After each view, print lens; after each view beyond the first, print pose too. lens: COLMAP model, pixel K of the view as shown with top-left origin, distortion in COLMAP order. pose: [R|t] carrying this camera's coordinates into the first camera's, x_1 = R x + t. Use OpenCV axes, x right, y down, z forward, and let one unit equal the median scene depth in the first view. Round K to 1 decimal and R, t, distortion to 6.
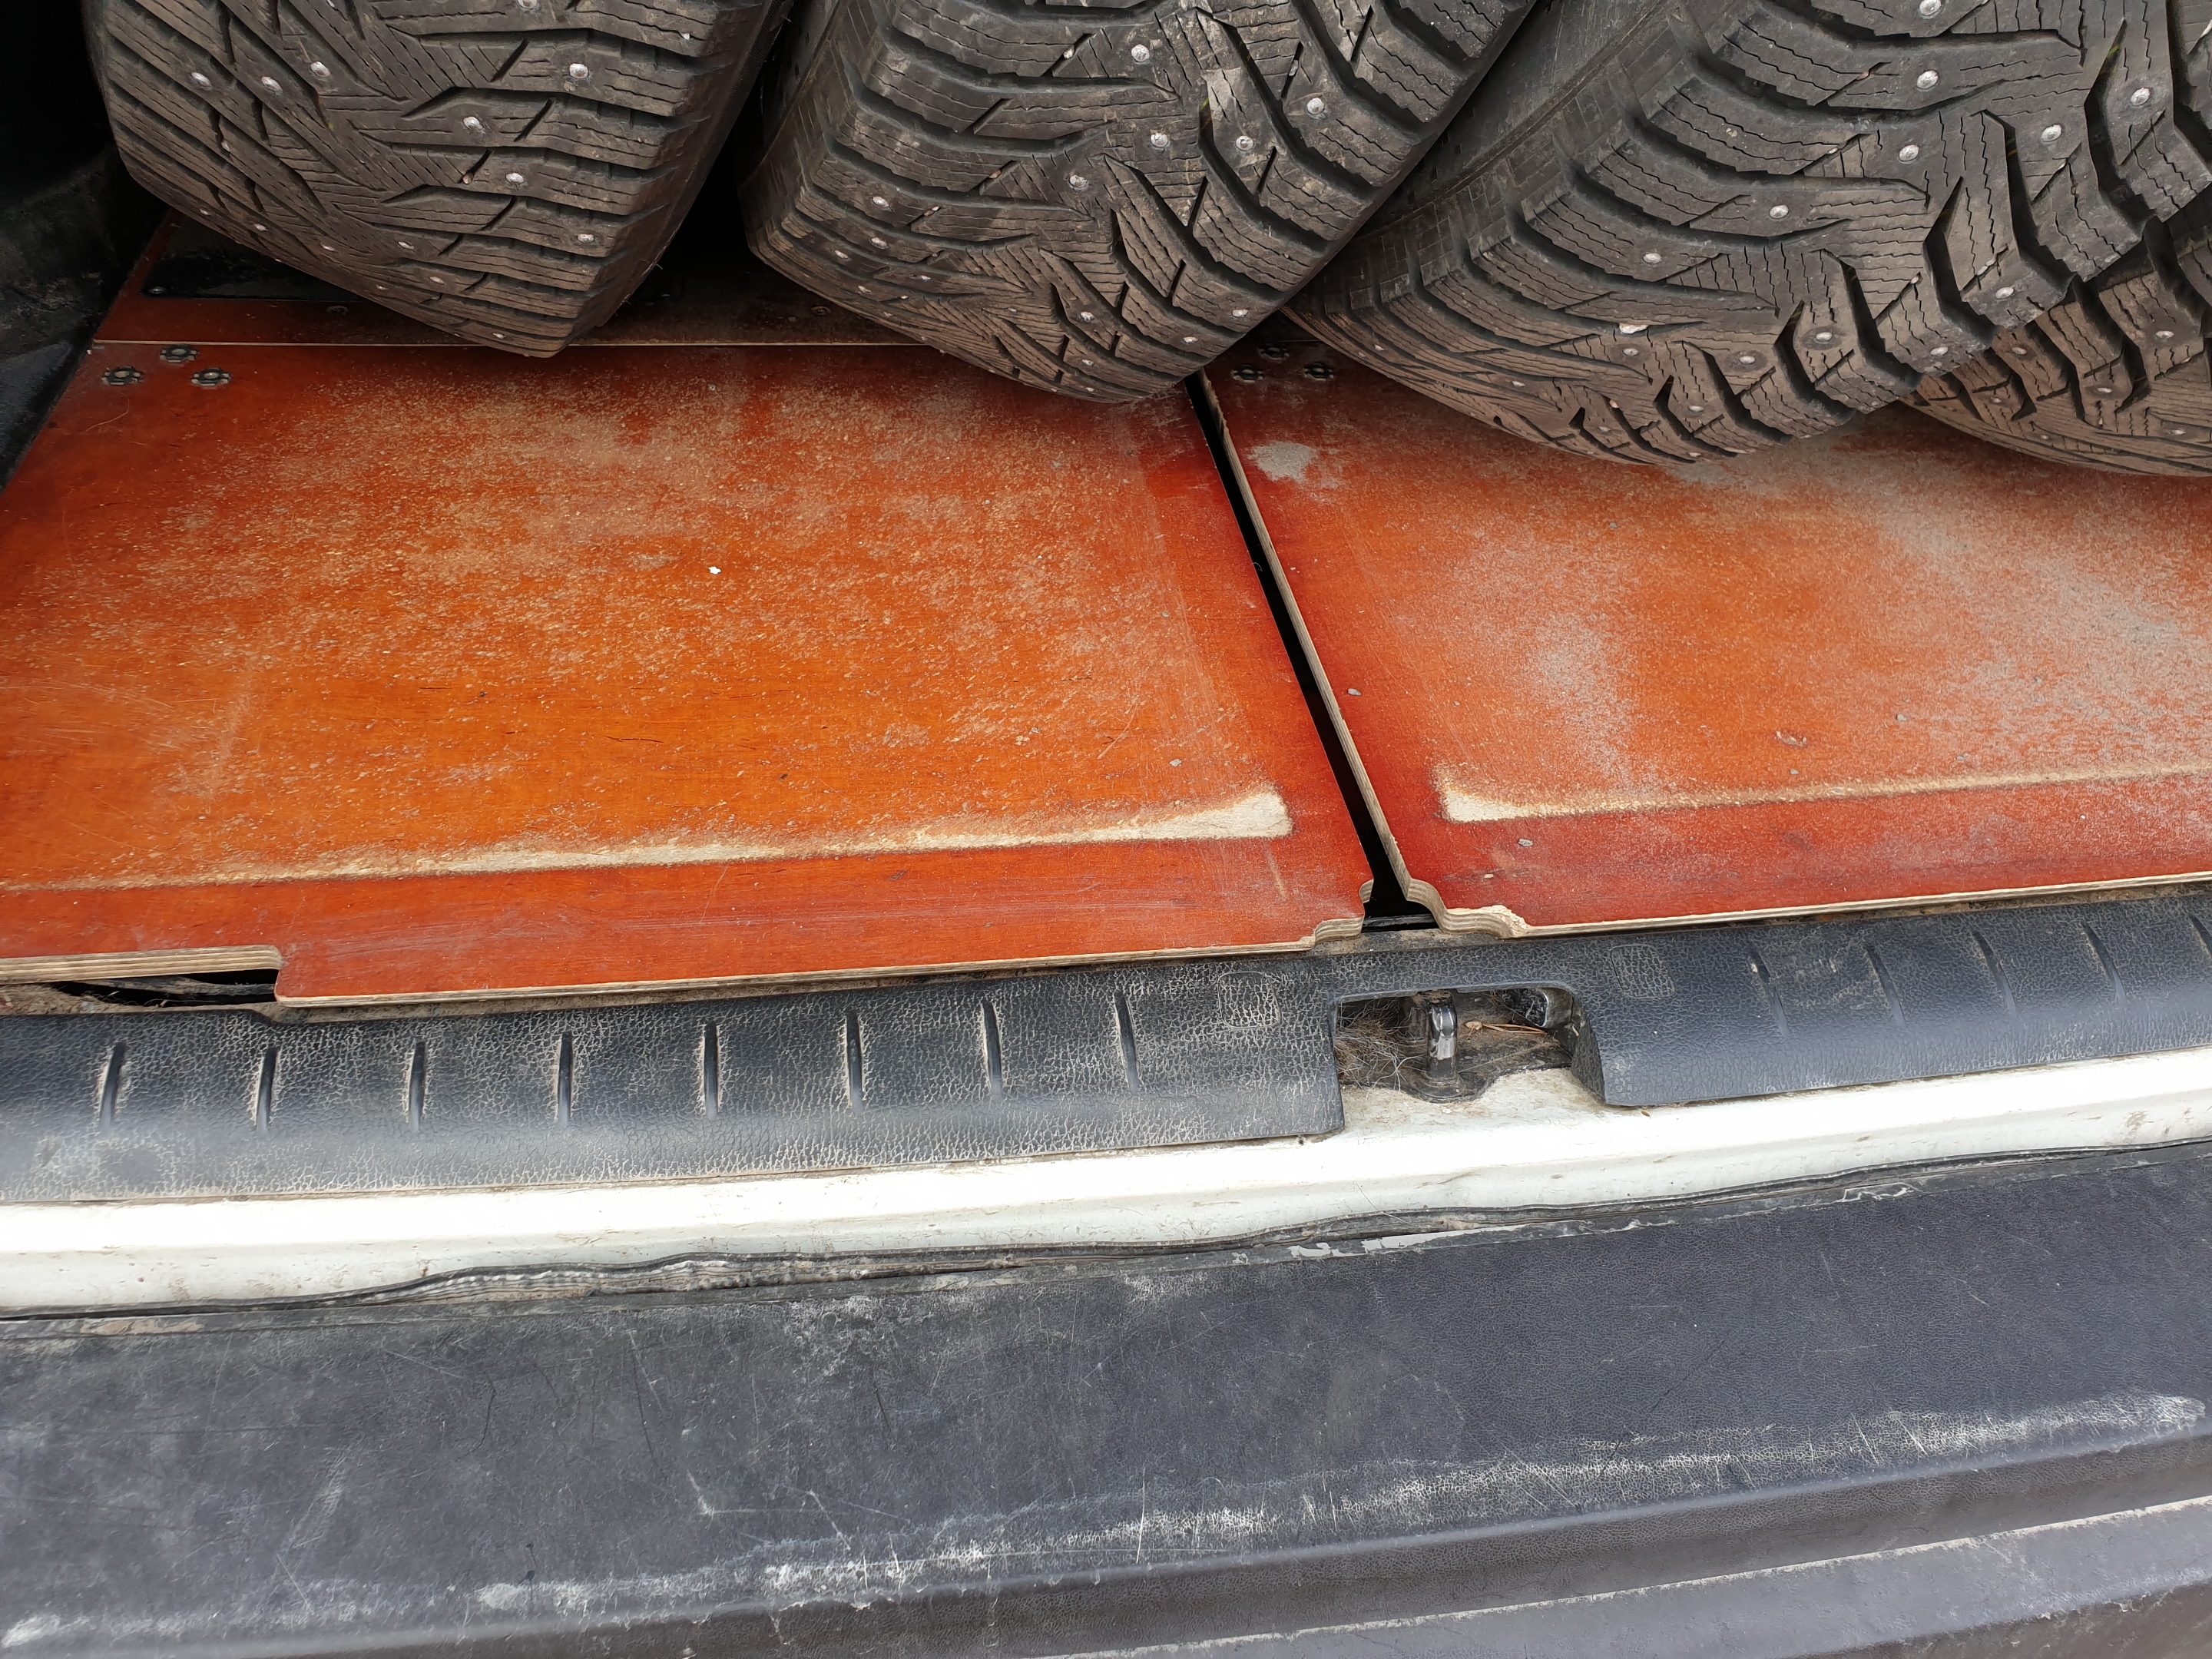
lens RADIAL K [[1726.4, 0, 1141.2], [0, 1726.4, 823.7], [0, 0, 1]] dist [0.006123, 0.022886]
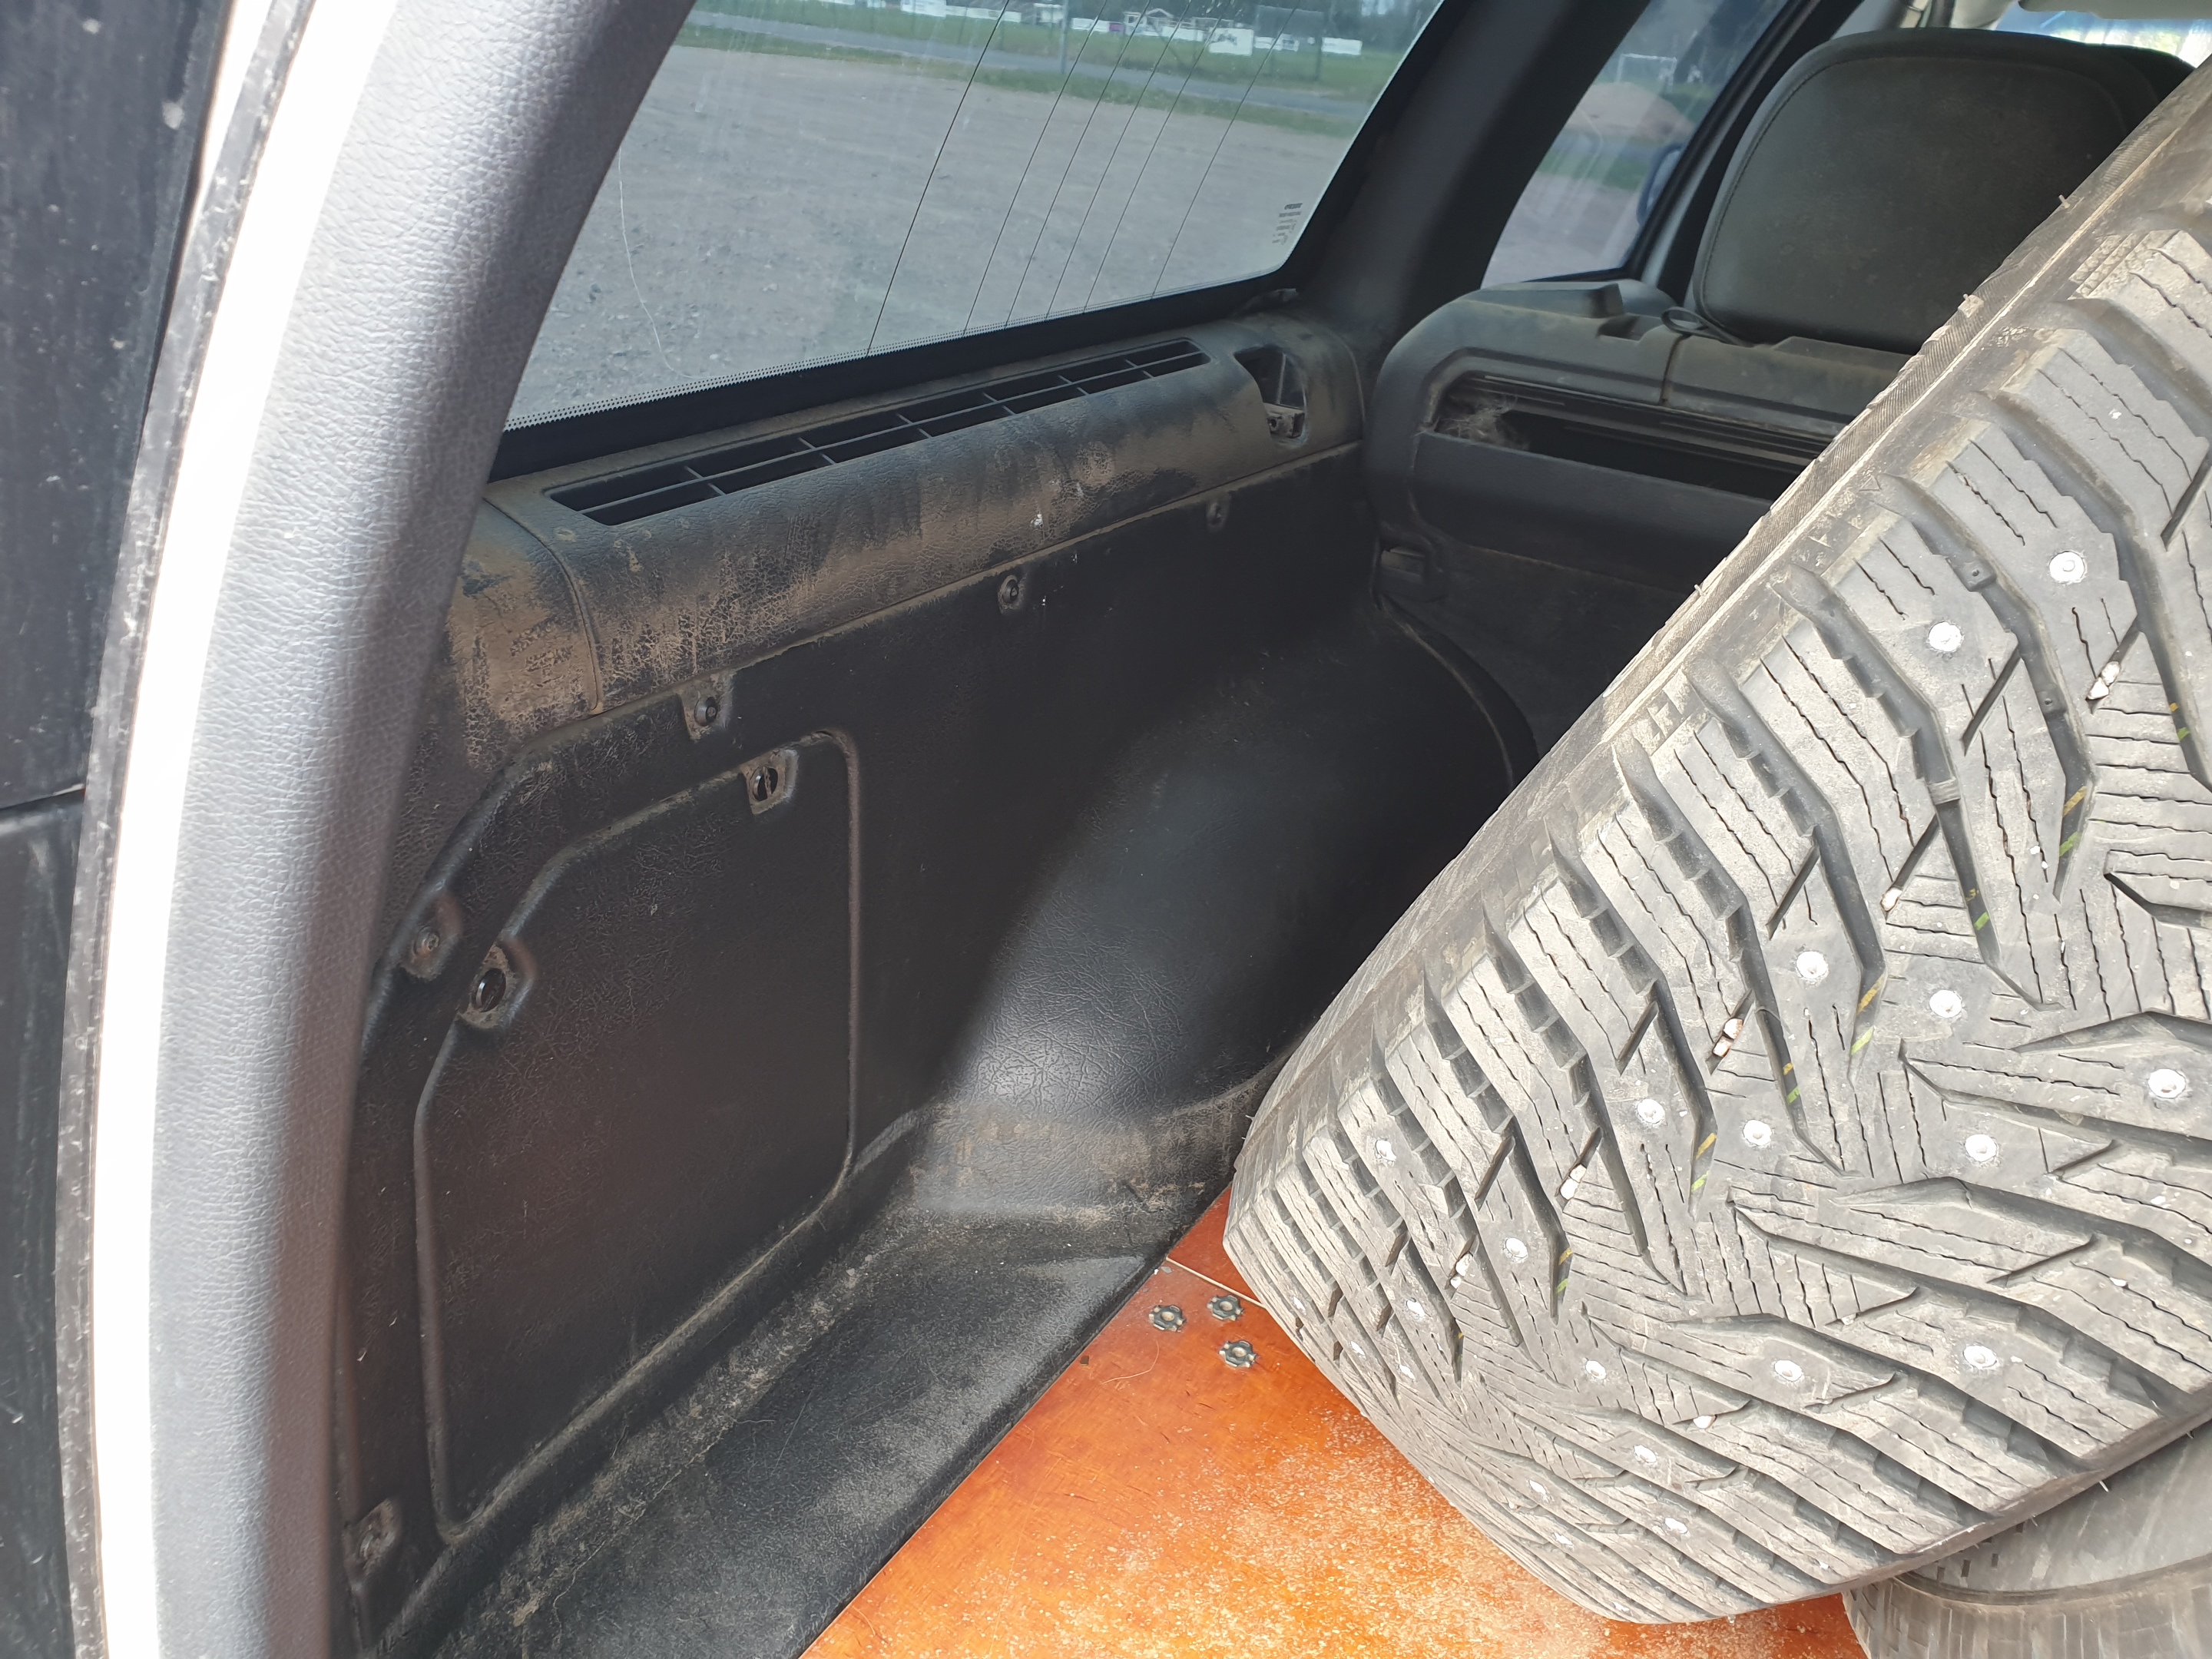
lens RADIAL K [[1726.4, 0, 1159.1], [0, 1726.4, 834.0], [0, 0, 1]] dist [0.006123, 0.022886]
pose [[0.774887, 0.281173, -0.566120, -0.117676], [-0.444056, 0.879536, -0.170973, -0.385152], [0.449850, 0.383874, 0.806397, 0.094630]]
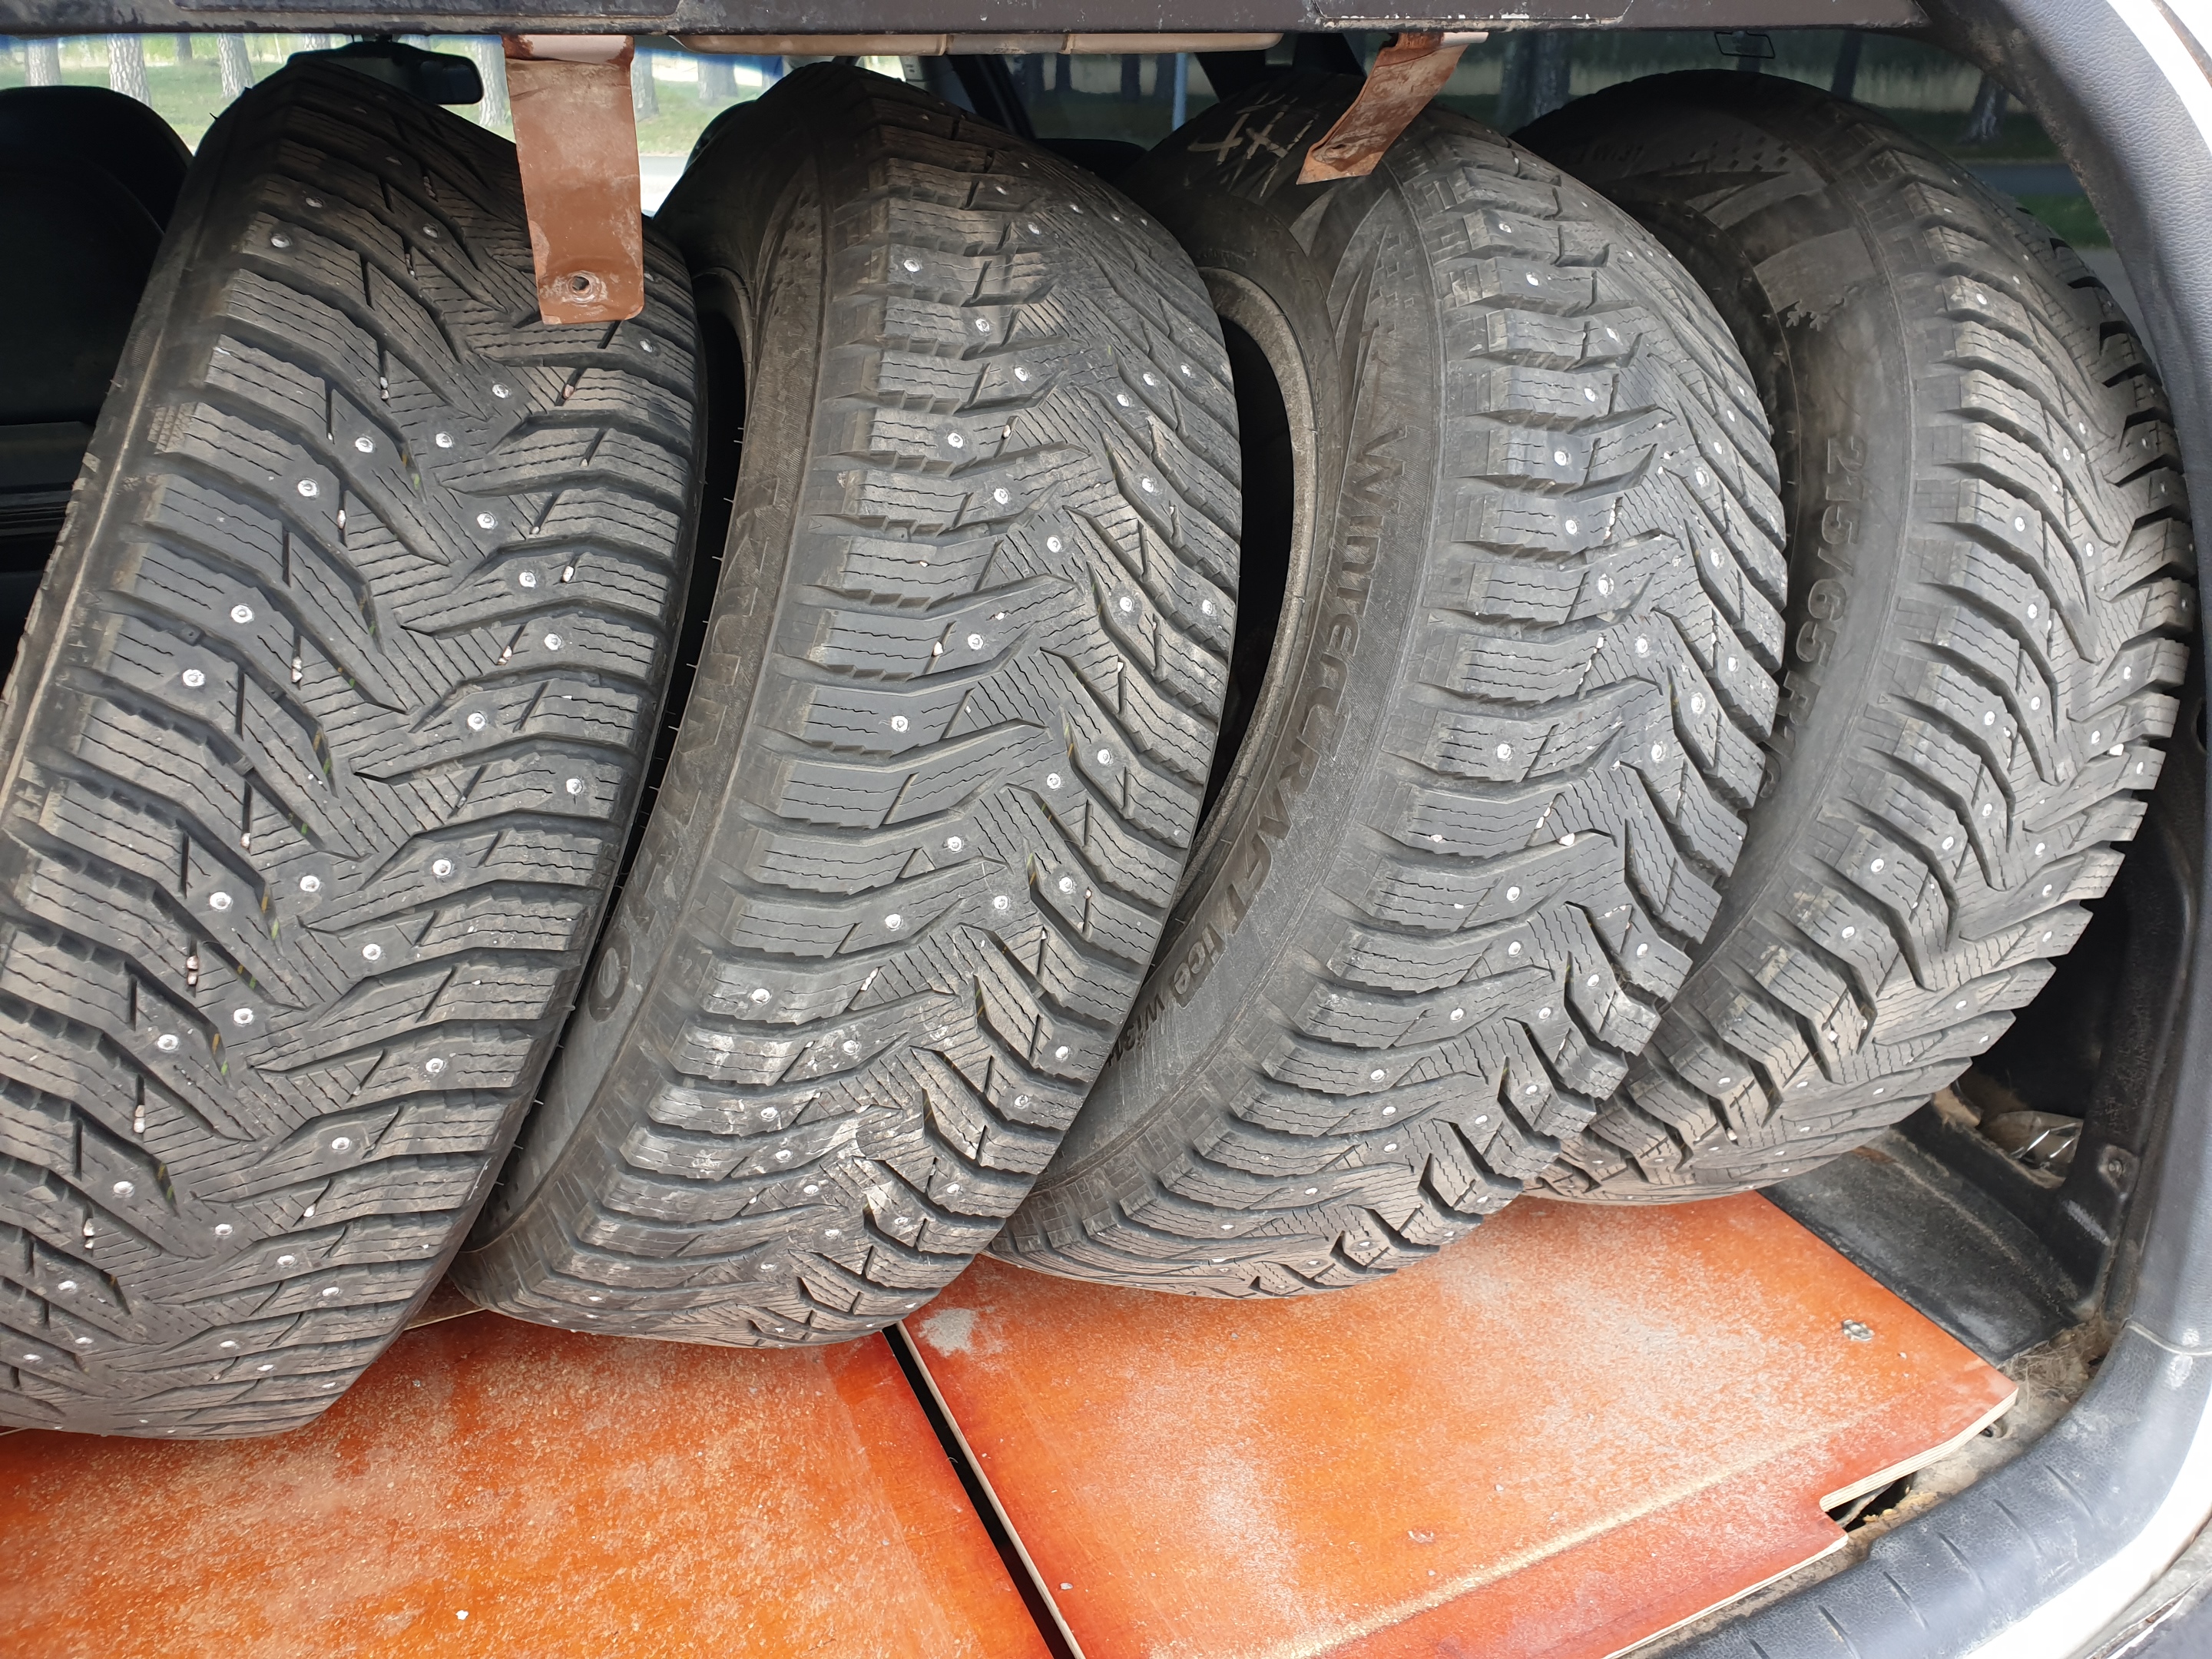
lens RADIAL K [[1726.4, 0, 1124.4], [0, 1726.4, 838.6], [0, 0, 1]] dist [0.006123, 0.022886]
pose [[0.957819, -0.164053, 0.235945, -0.028861], [0.220832, 0.945573, -0.239009, -0.264654], [-0.183893, 0.281032, 0.941915, -0.236912]]
